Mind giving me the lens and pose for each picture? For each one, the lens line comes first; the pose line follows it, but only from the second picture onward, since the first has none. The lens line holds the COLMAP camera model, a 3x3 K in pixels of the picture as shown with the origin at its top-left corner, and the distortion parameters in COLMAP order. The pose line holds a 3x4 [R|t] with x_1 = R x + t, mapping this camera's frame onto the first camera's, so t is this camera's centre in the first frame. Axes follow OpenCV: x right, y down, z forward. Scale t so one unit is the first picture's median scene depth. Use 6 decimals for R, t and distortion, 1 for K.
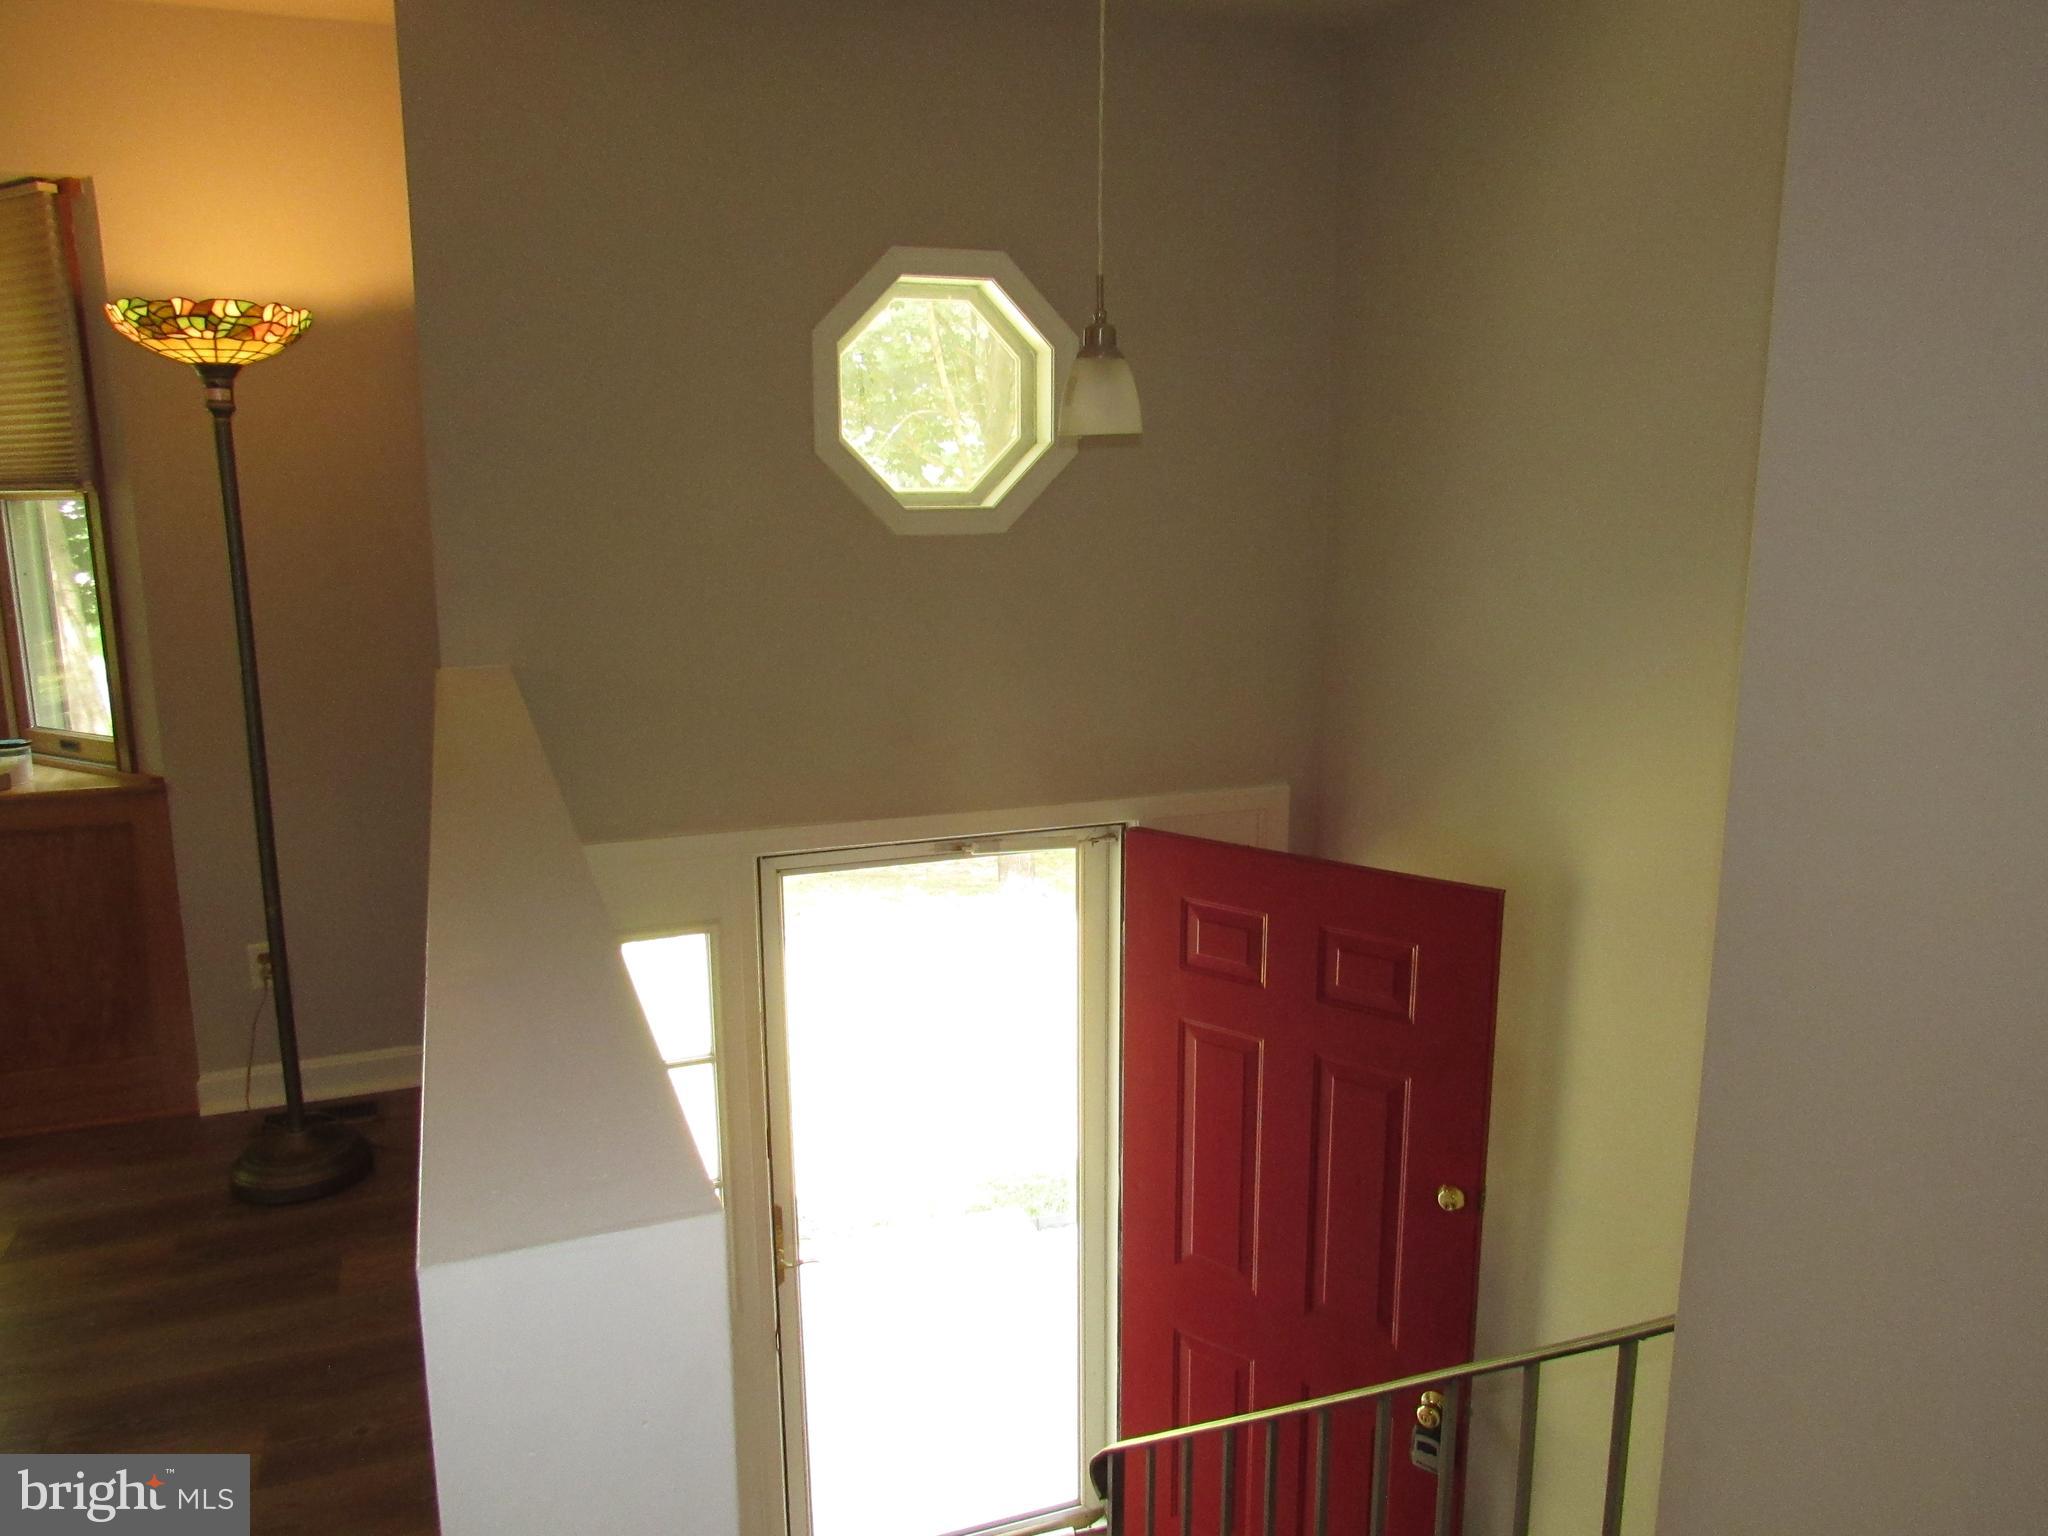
lens RADIAL K [[1475.2, 0, 1024.5], [0, 1475.2, 767.6], [0, 0, 1]] dist [-0.019317, -0.001927]
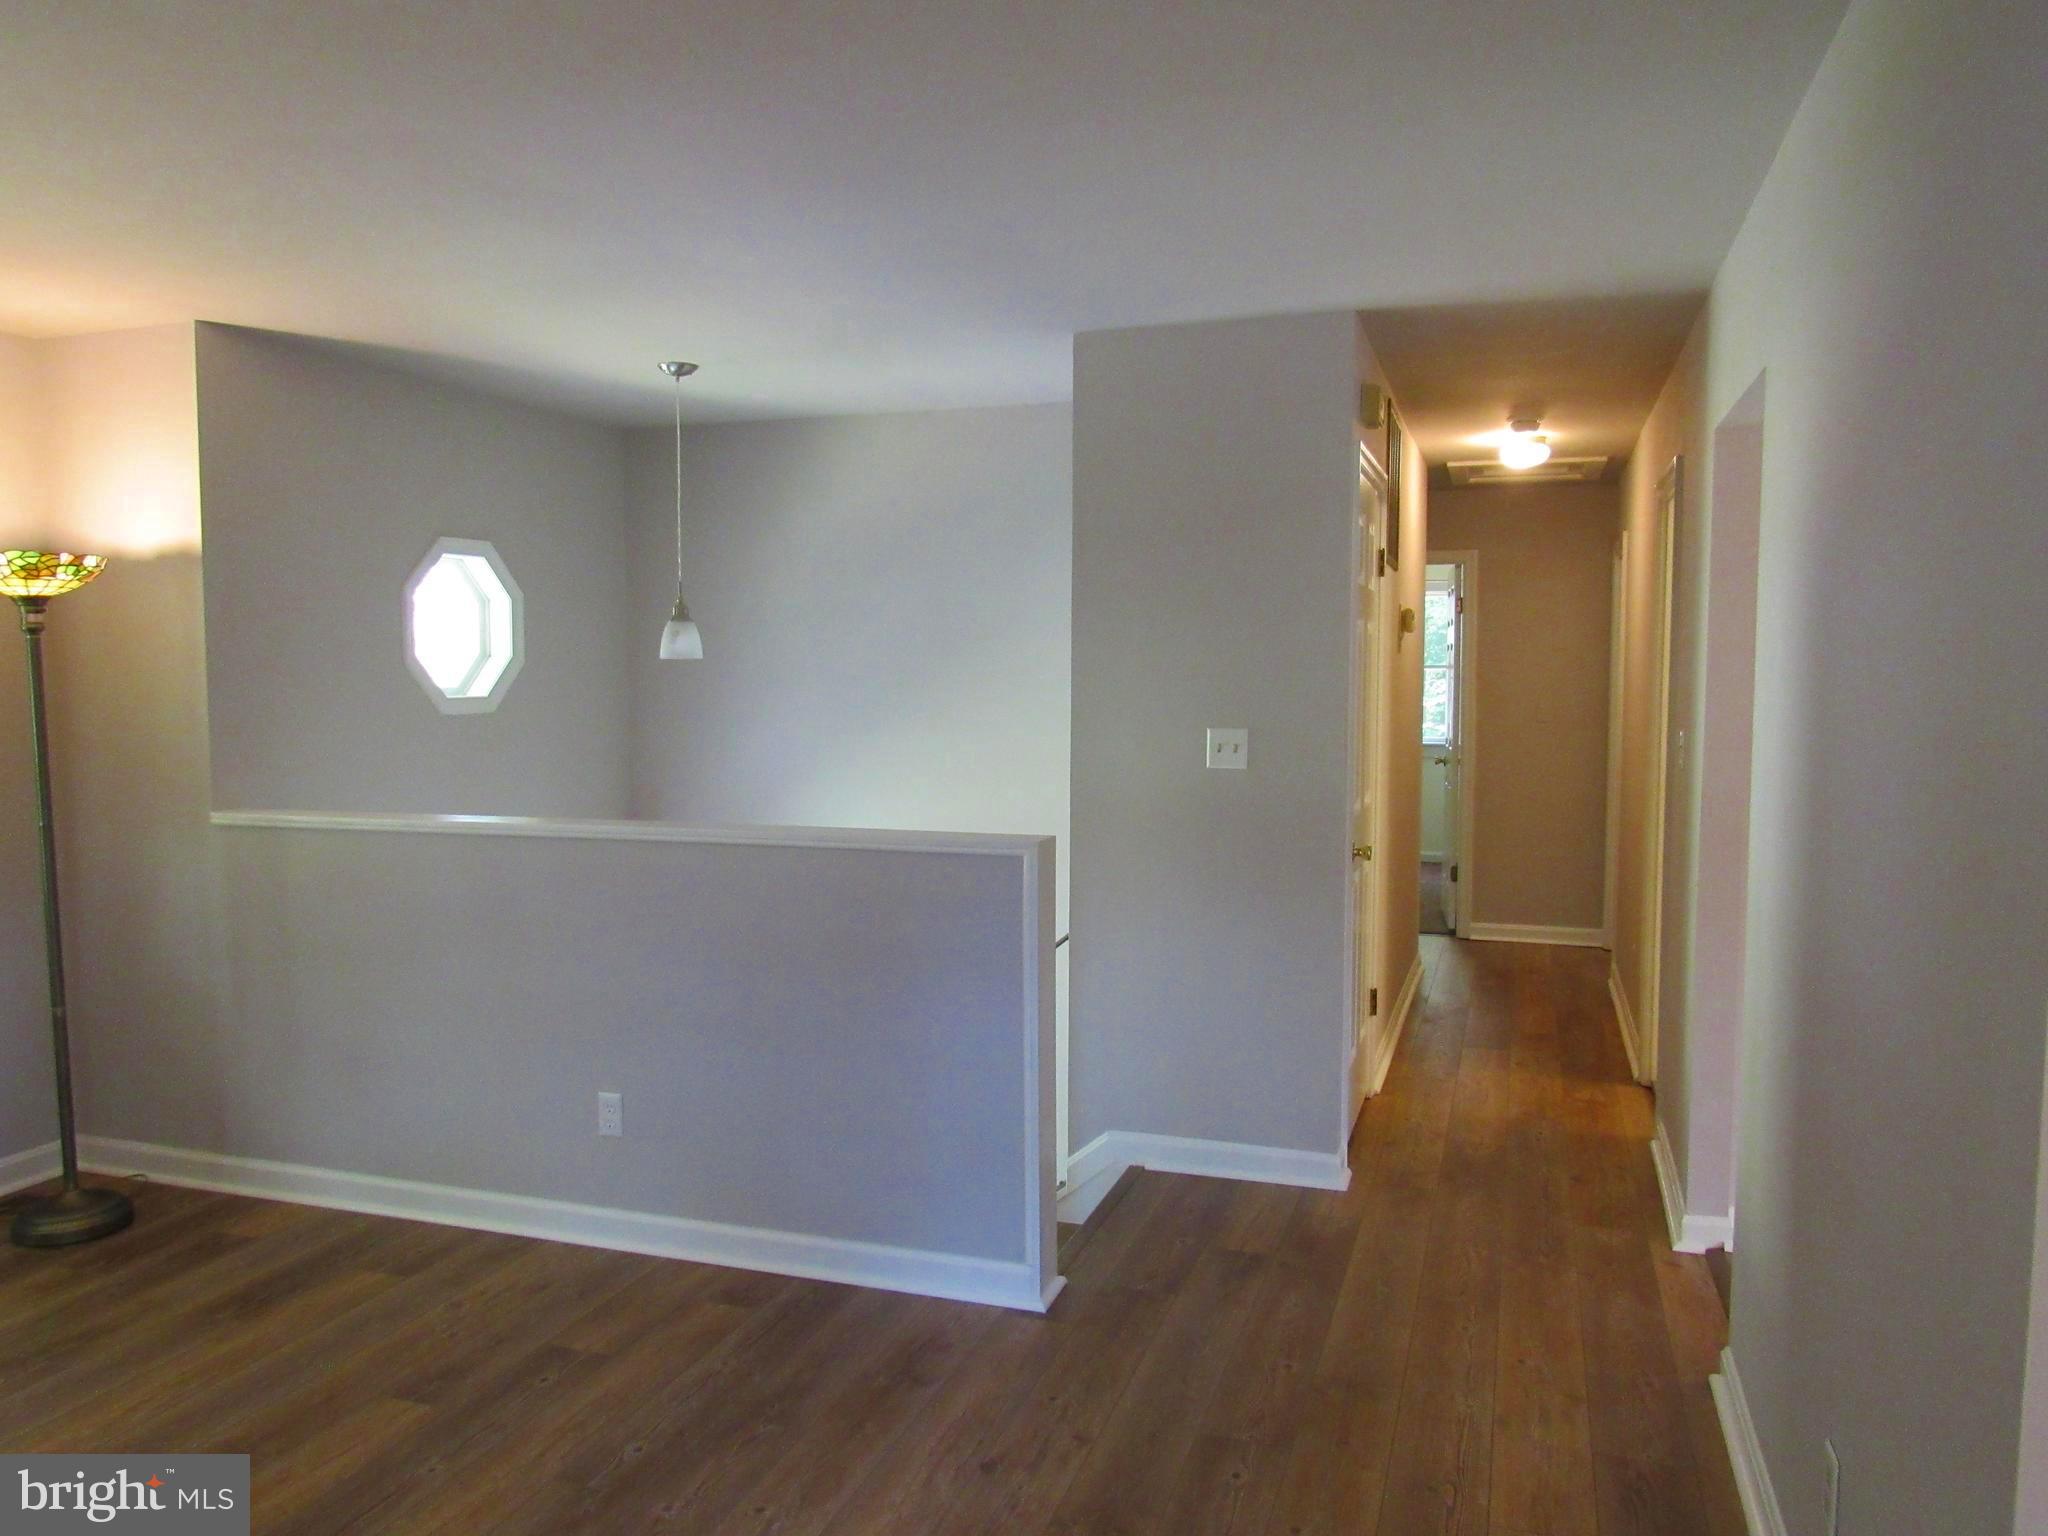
lens RADIAL K [[1475.2, 0, 1024.5], [0, 1475.2, 770.8], [0, 0, 1]] dist [-0.019317, -0.001927]
pose [[0.640192, -0.052578, 0.766413, -0.926272], [0.146906, 0.987622, -0.054959, 0.080250], [-0.754037, 0.147775, 0.639992, -0.469615]]
